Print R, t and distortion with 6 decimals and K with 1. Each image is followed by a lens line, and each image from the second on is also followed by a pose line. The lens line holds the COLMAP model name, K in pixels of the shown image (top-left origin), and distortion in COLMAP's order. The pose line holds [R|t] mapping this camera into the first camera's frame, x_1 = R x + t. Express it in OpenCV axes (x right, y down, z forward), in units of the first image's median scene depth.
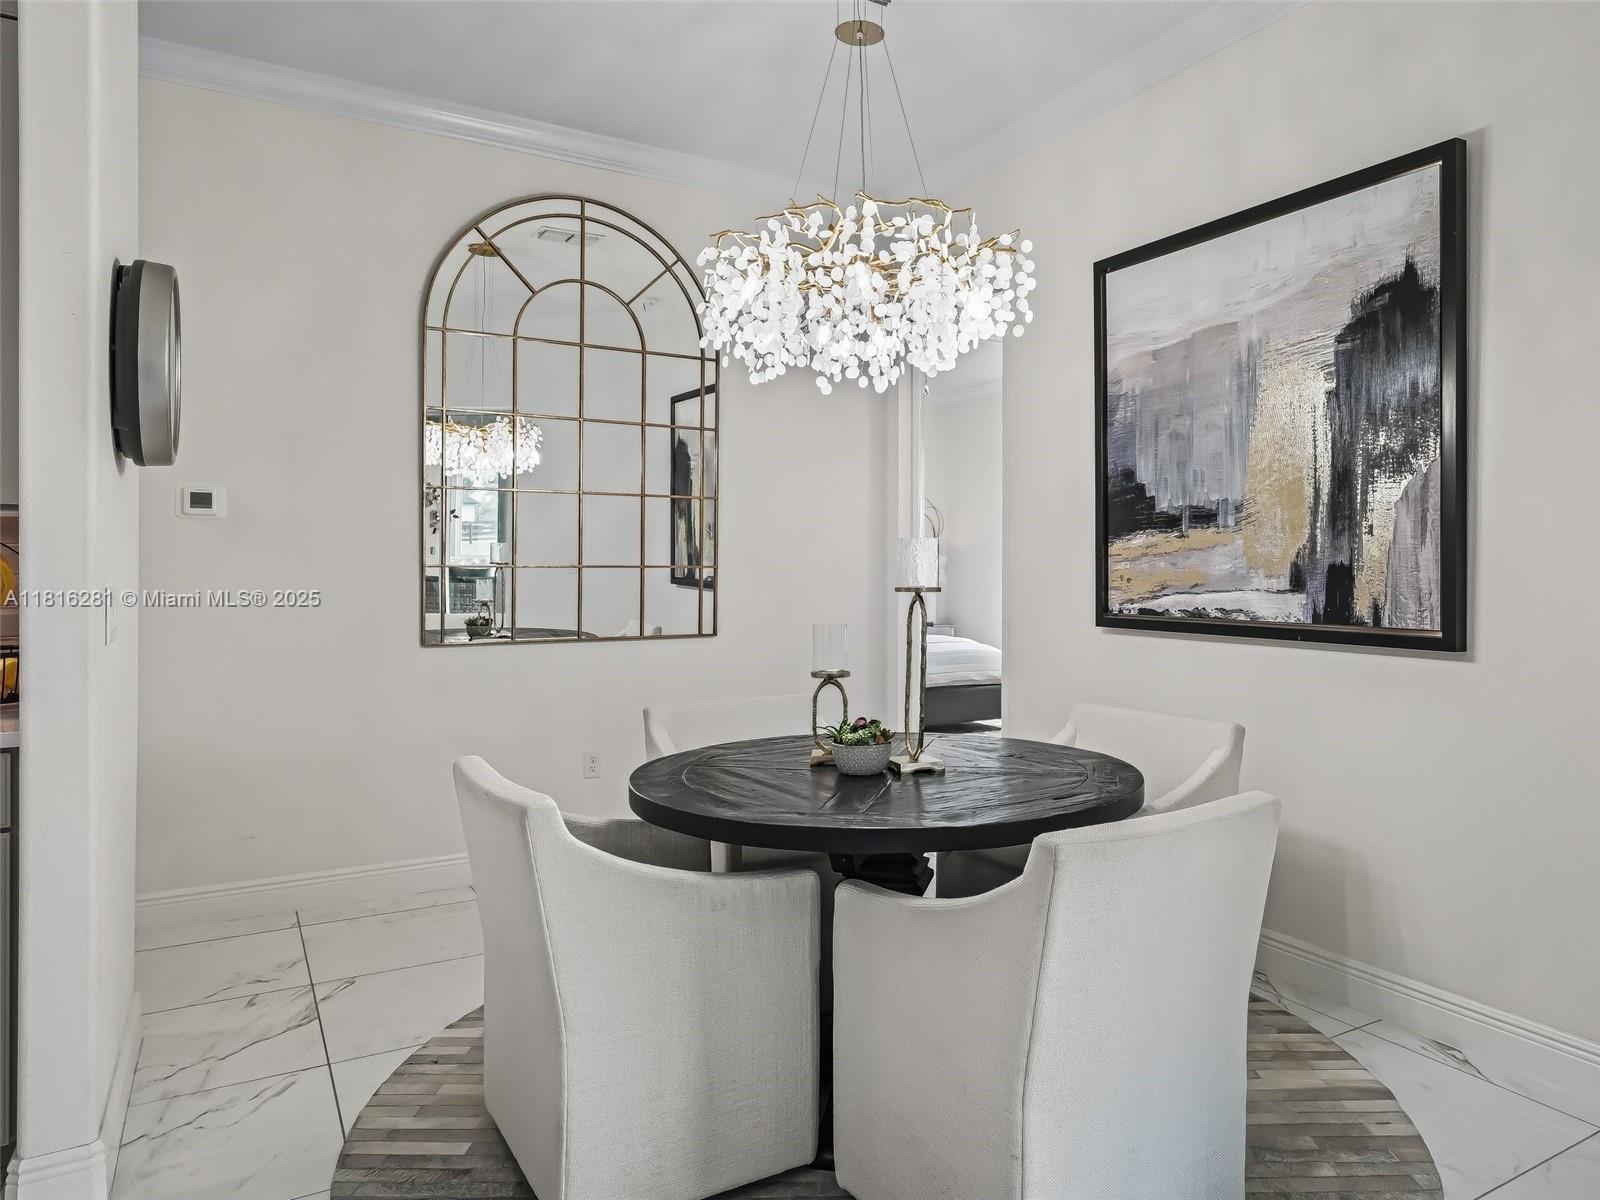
lens RADIAL K [[1052.6, 0, 875.9], [0, 1052.6, 583.8], [0, 0, 1]] dist [-0.000034, 0.000375]
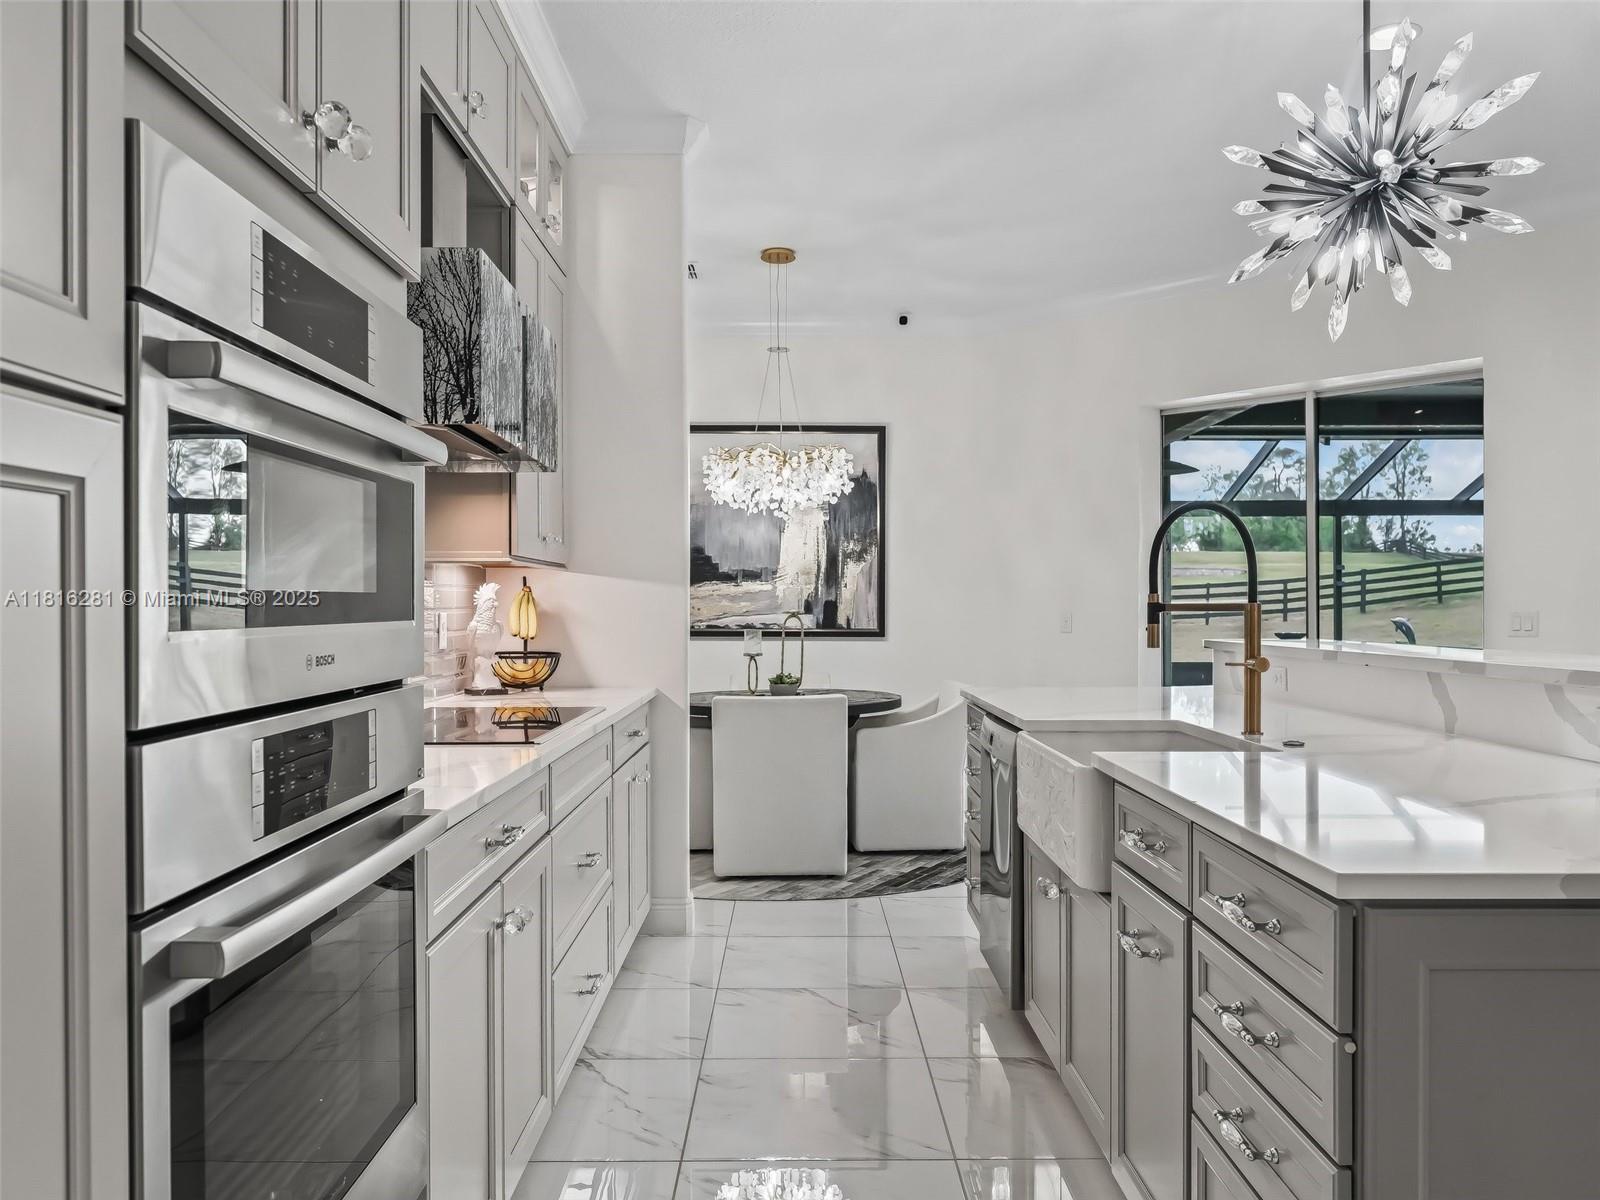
lens RADIAL K [[1219.2, 0, 786.1], [0, 1219.2, 601.3], [0, 0, 1]] dist [0.011536, 0.000215]
pose [[0.508572, 0.002299, 0.861017, -1.746797], [0.011448, 0.999890, -0.009432, 0.005214], [-0.860944, 0.014654, 0.508489, -0.203005]]
